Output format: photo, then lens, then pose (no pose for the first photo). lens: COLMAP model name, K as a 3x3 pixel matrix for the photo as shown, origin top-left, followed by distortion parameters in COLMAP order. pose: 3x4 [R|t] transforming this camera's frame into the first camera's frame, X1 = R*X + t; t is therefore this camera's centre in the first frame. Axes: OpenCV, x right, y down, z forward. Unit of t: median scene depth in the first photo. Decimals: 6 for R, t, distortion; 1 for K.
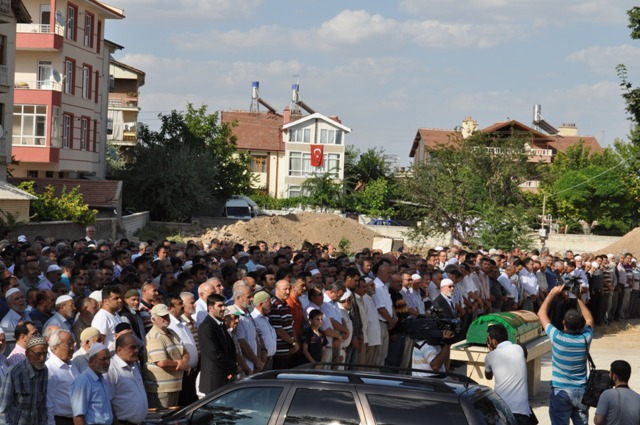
lens RADIAL K [[1512.2, 0, 330.0], [0, 1512.2, 212.4], [0, 0, 1]] dist [0.043430, 0.249958]
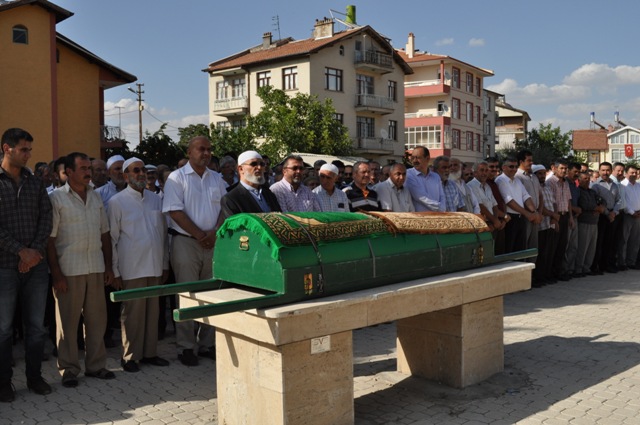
lens RADIAL K [[676.2, 0, 320.0], [0, 676.2, 212.5], [0, 0, 1]] dist [-0.057293, -0.007769]
pose [[0.878269, -0.026010, -0.477459, 0.056158], [0.034843, 0.999346, 0.009654, 0.016948], [0.476896, -0.025115, 0.878601, 0.216117]]
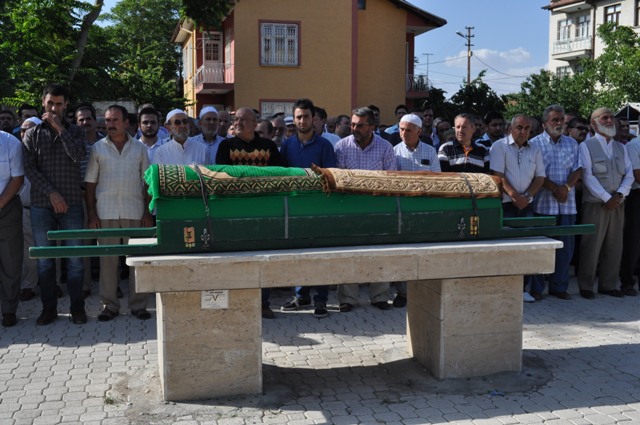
lens RADIAL K [[748.4, 0, 320.0], [0, 748.4, 212.5], [0, 0, 1]] dist [-0.038629, -0.025297]
pose [[0.534655, 0.047858, -0.843714, 0.081610], [0.001057, 0.998356, 0.057300, 0.017713], [0.845070, -0.031528, 0.533726, 0.237510]]
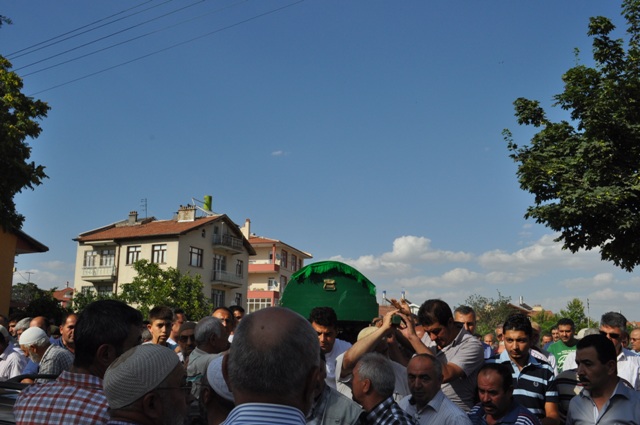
lens RADIAL K [[660.8, 0, 349.4], [0, 660.8, 211.8], [0, 0, 1]] dist [-0.073994, -0.001313]
pose [[0.989244, -0.058430, -0.134095, 0.041975], [0.026538, 0.973230, -0.228297, 0.020856], [0.143845, 0.222283, 0.964313, 0.108656]]
